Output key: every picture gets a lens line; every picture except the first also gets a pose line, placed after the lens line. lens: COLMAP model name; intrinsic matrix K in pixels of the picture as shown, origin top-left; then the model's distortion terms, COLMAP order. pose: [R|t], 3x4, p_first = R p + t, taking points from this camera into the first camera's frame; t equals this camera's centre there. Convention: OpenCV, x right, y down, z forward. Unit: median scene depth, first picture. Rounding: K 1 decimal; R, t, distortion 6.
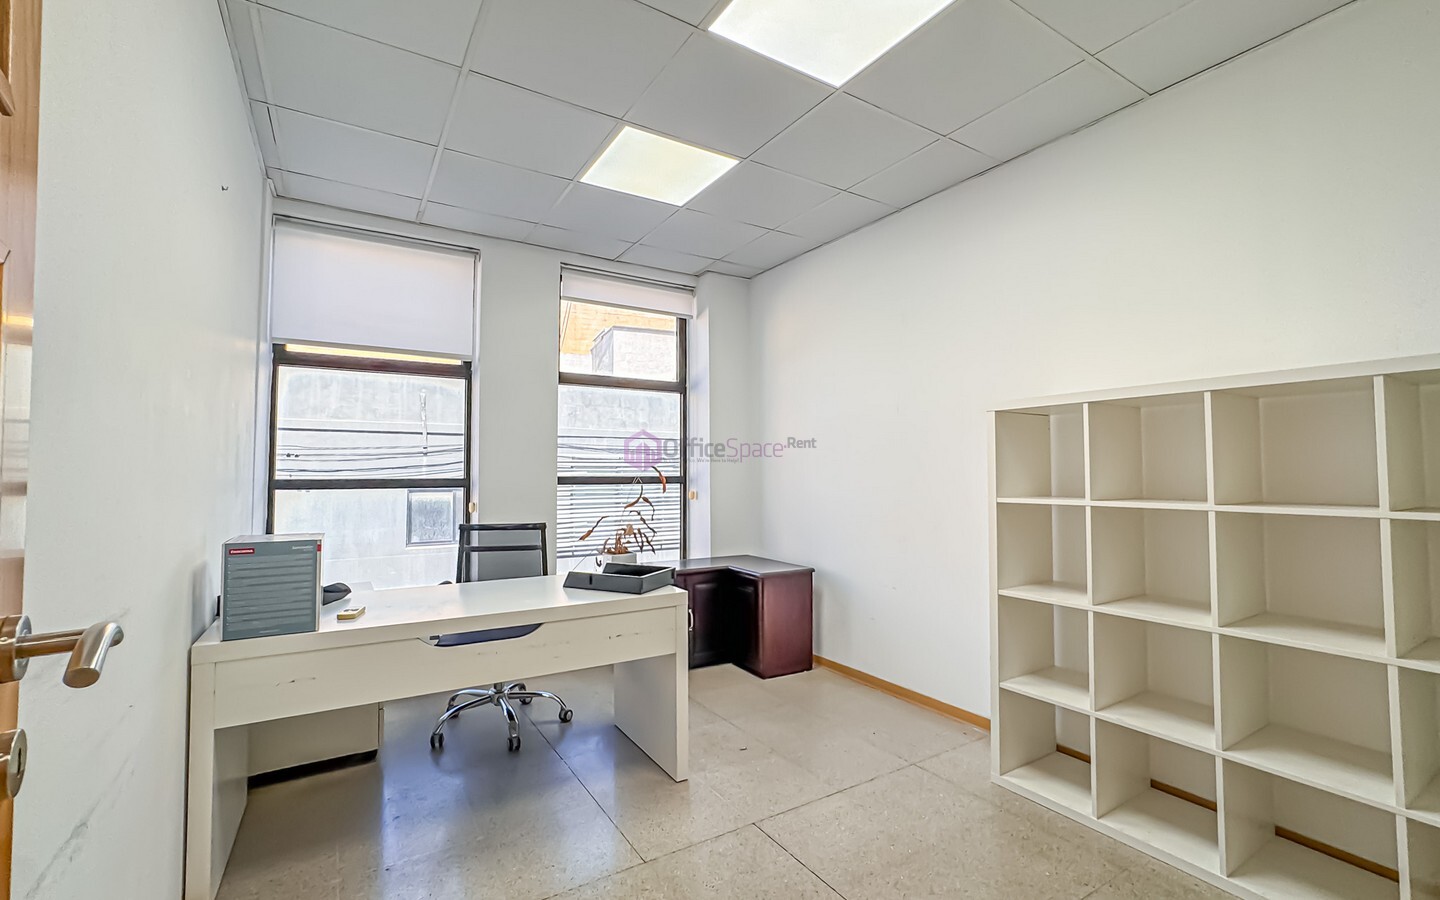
lens RADIAL K [[621.6, 0, 720.0], [0, 621.6, 450.0], [0, 0, 1]] dist [-0.037397, 0.016994]
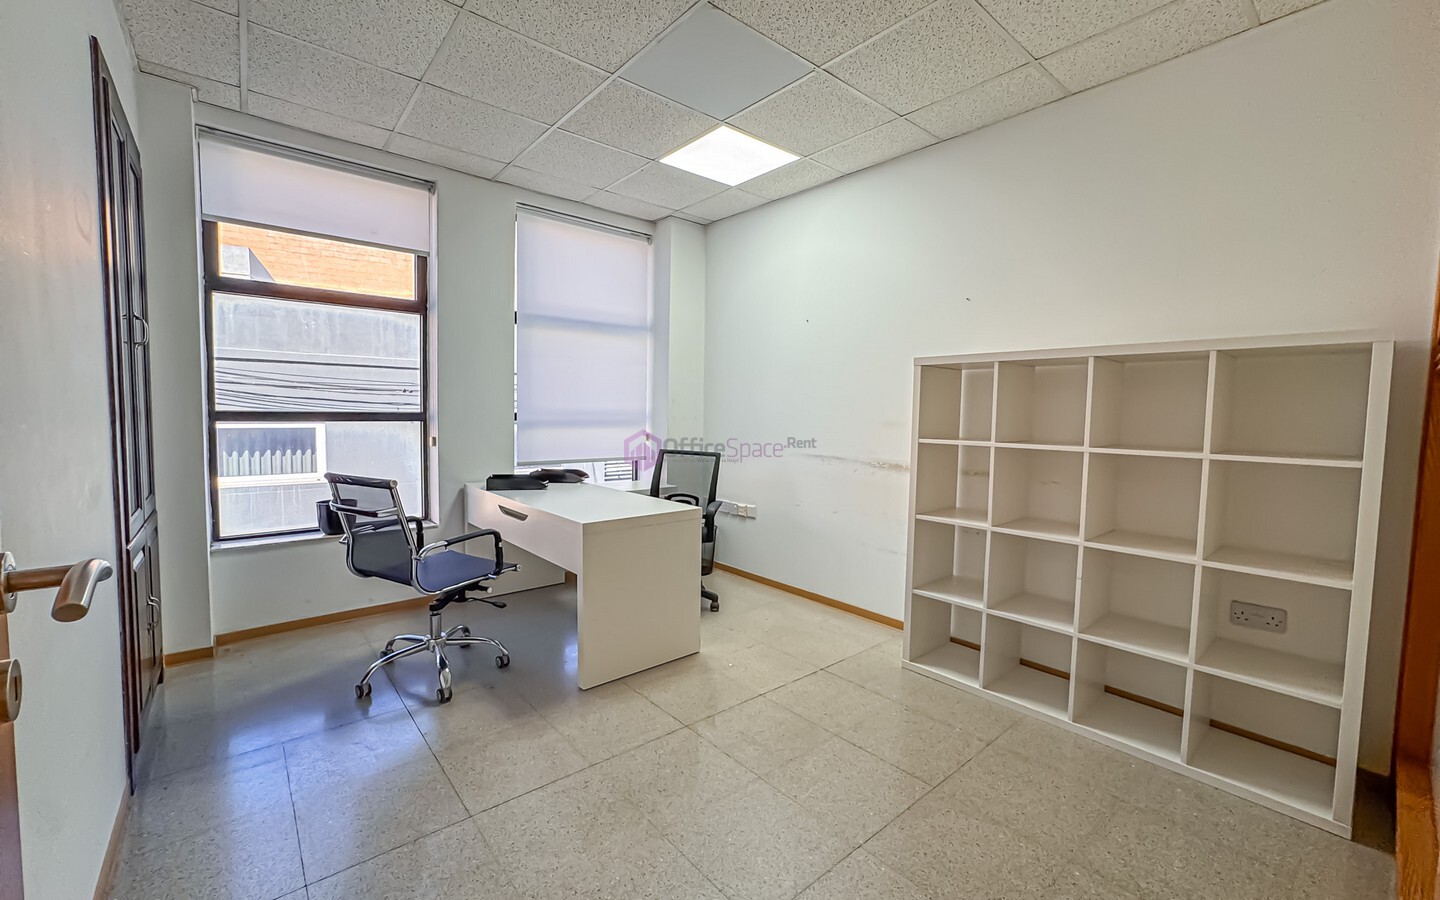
lens RADIAL K [[591.7, 0, 714.0], [0, 591.7, 453.4], [0, 0, 1]] dist [-0.019049, 0.000450]
pose [[0.987037, 0.007773, 0.160302, -0.121699], [-0.025671, 0.993613, 0.109881, -0.009200], [-0.158424, -0.112572, 0.980933, -0.057229]]
